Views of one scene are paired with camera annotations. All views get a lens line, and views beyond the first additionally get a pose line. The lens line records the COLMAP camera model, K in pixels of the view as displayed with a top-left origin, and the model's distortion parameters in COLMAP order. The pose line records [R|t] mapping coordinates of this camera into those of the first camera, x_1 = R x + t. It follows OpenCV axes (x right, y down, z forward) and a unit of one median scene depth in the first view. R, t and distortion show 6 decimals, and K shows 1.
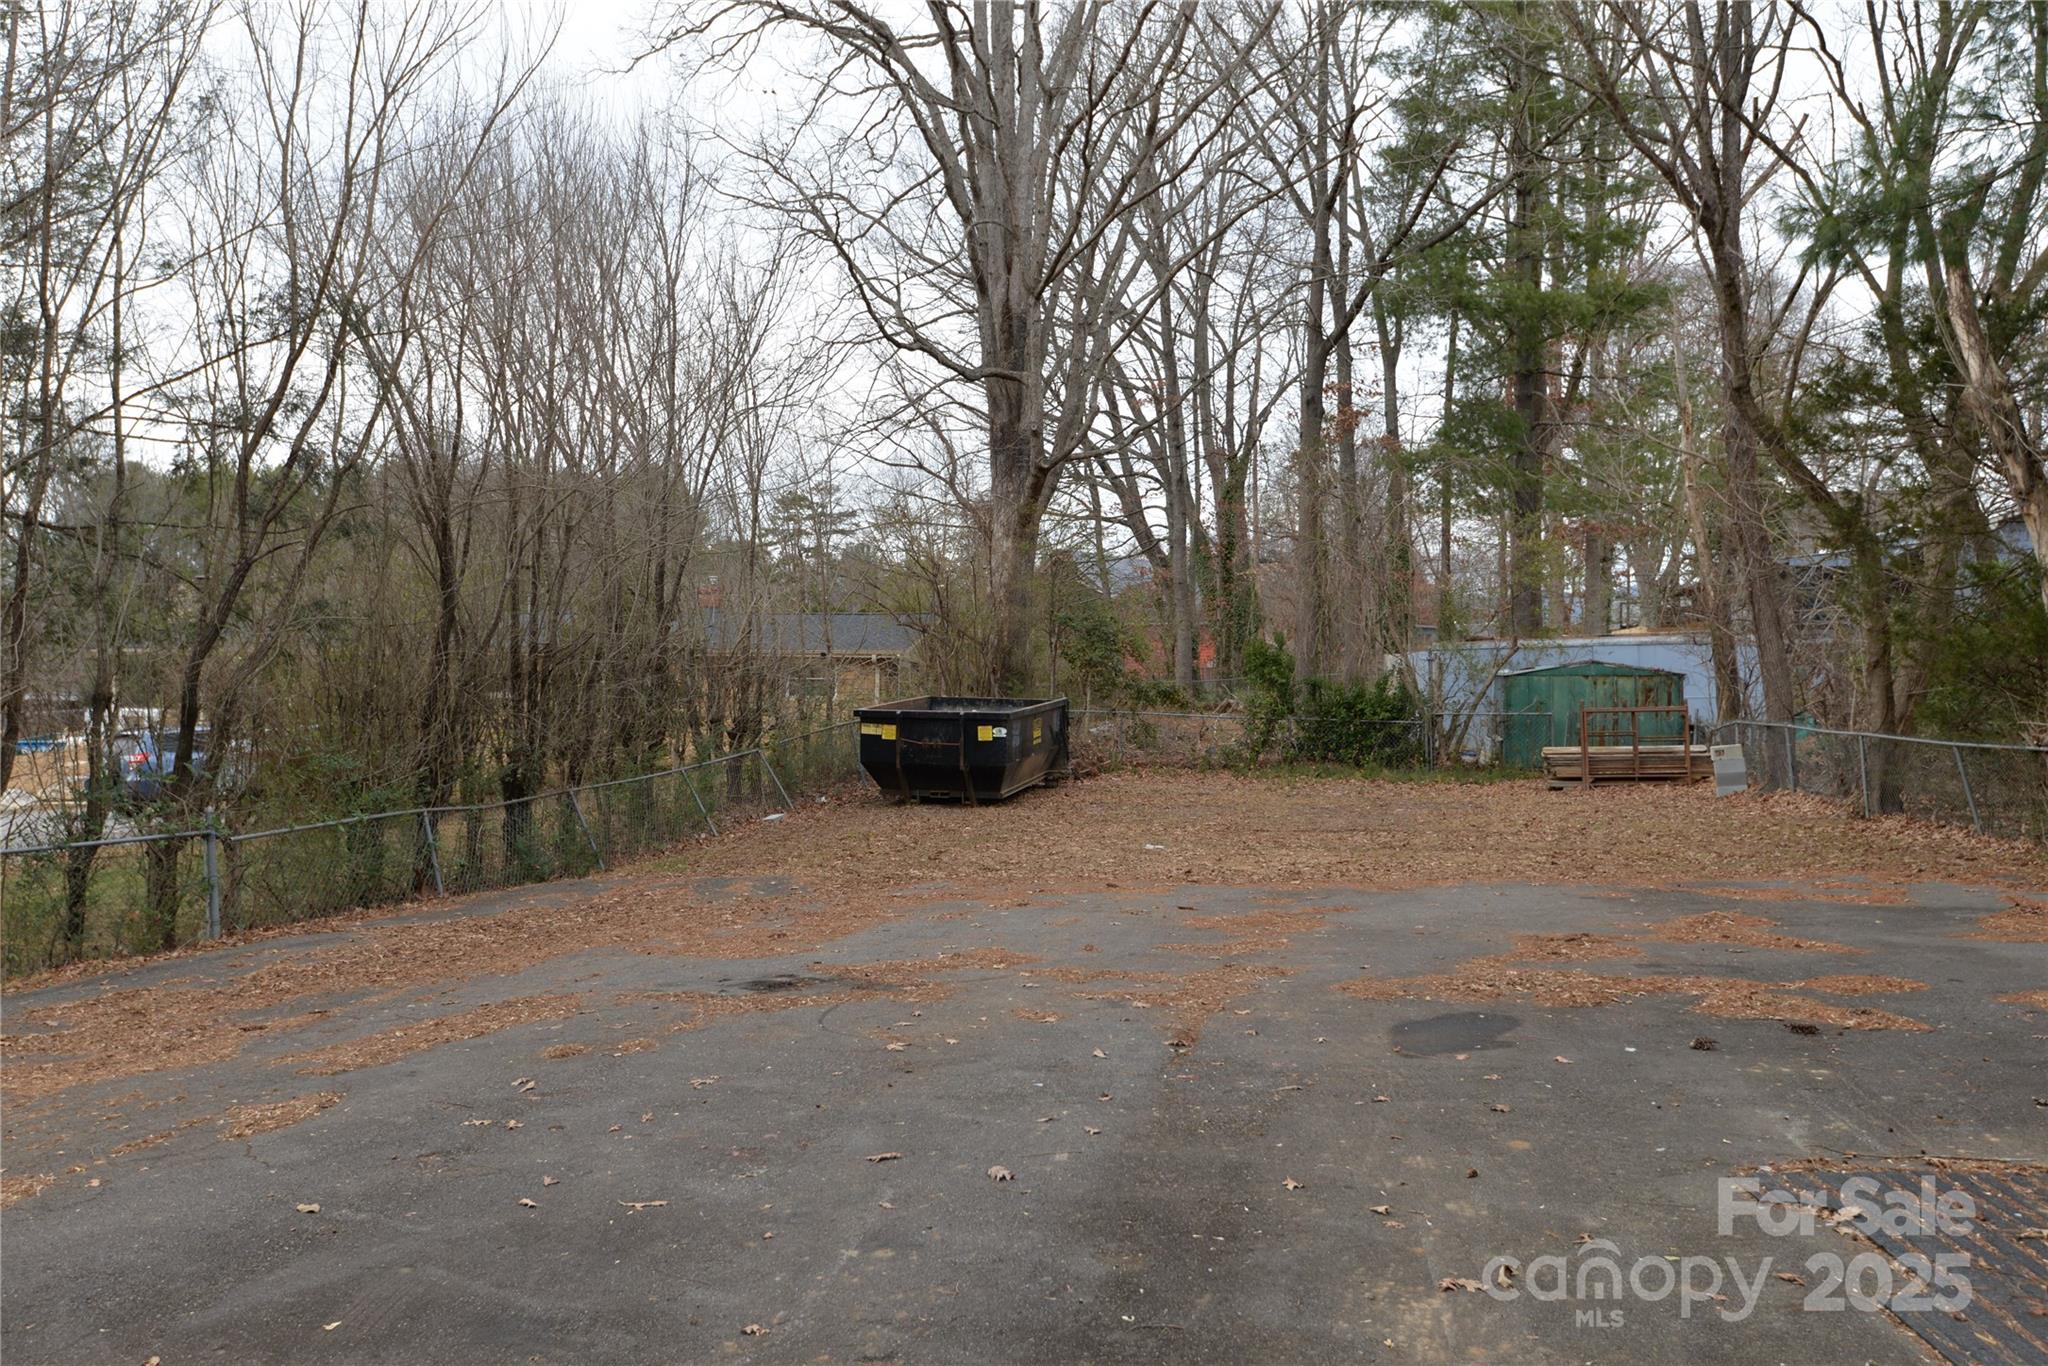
lens RADIAL K [[1757.7, 0, 1017.3], [0, 1757.7, 689.1], [0, 0, 1]] dist [0.053589, -0.031173]
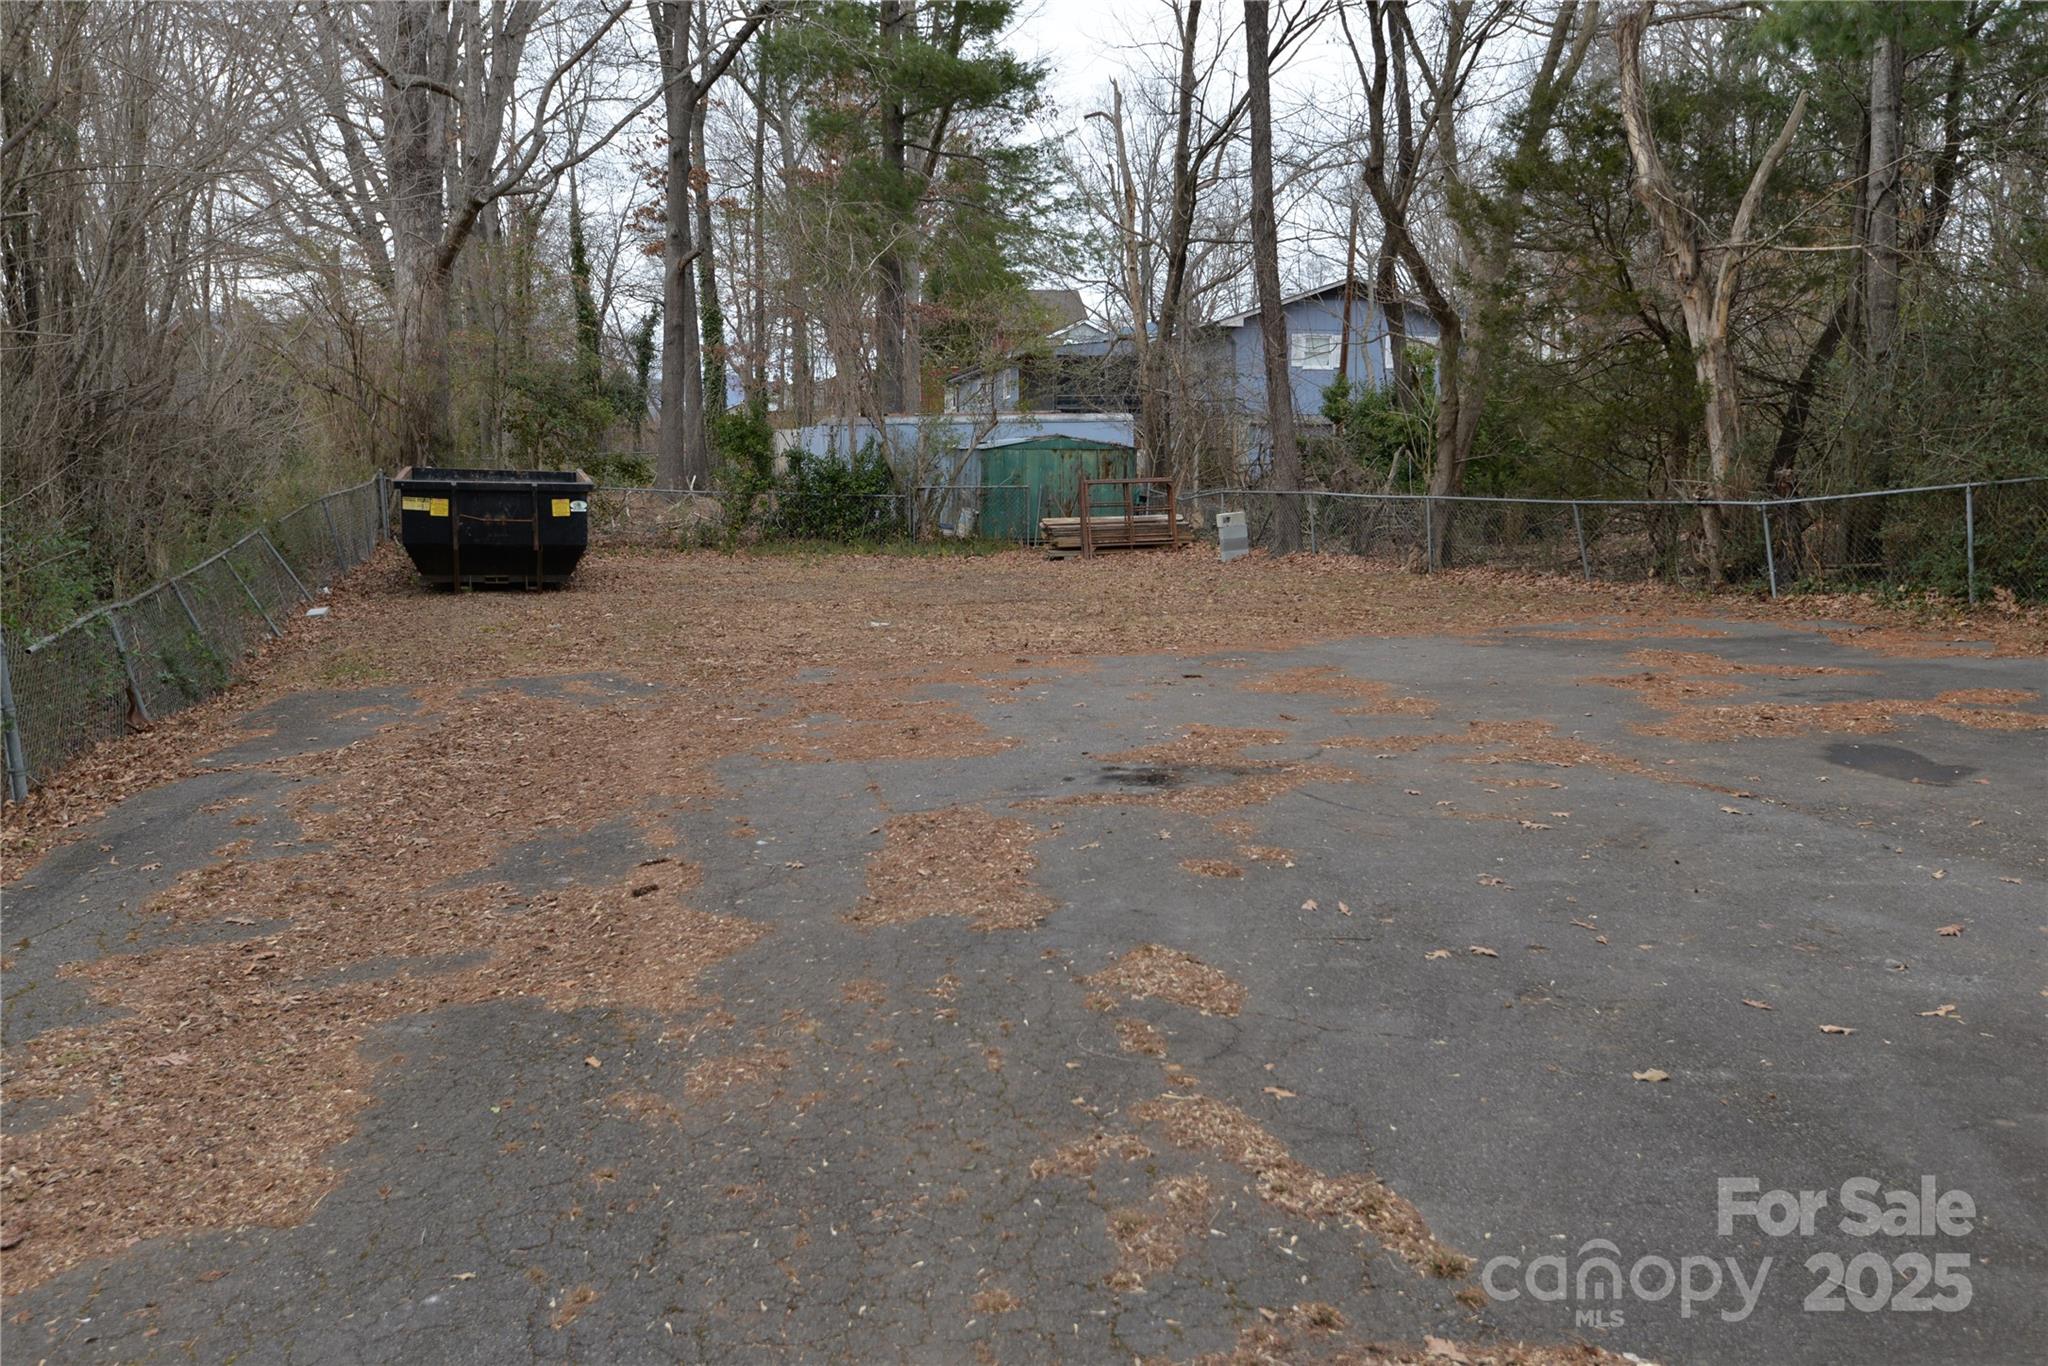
lens RADIAL K [[1757.7, 0, 1020.7], [0, 1757.7, 678.4], [0, 0, 1]] dist [0.053589, -0.031173]
pose [[0.877276, -0.056032, 0.476705, -0.210363], [0.000867, 0.993346, 0.115163, 0.007625], [-0.479986, -0.100616, 0.871487, 0.107545]]
